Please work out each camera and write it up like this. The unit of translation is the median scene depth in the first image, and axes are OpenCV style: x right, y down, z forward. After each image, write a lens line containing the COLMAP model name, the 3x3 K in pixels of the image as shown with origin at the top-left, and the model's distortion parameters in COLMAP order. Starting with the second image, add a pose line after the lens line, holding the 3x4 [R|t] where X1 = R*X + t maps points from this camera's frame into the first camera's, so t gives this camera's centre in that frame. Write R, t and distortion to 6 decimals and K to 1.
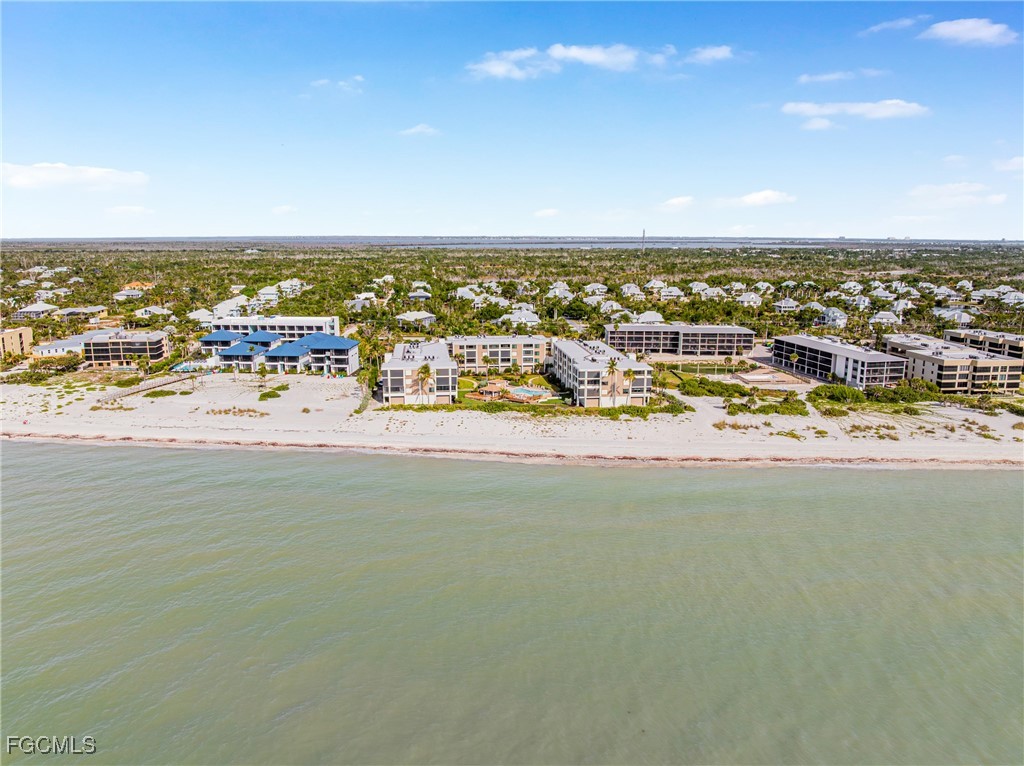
lens RADIAL K [[737.1, 0, 512.0], [0, 737.1, 383.0], [0, 0, 1]] dist [-0.046962, -0.004849]
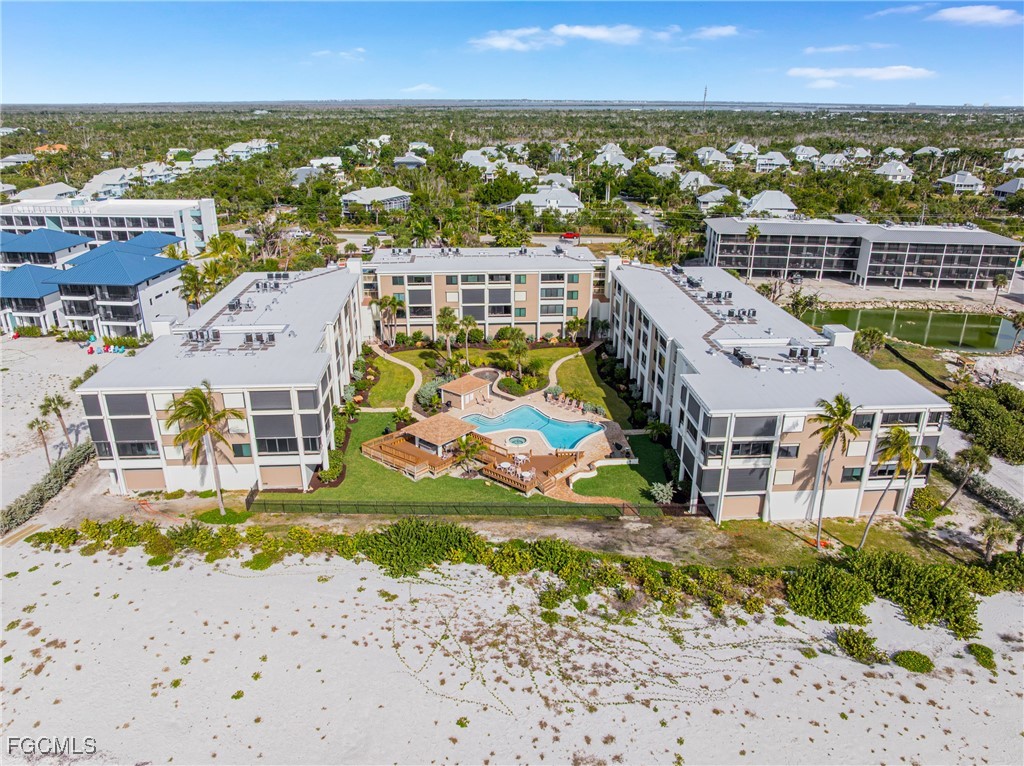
lens RADIAL K [[737.1, 0, 512.0], [0, 737.1, 383.0], [0, 0, 1]] dist [-0.046962, -0.004849]
pose [[0.998488, 0.020624, -0.050952, 0.018180], [-0.011631, 0.985228, 0.170852, -0.053832], [0.053723, -0.170001, 0.983978, 0.481235]]
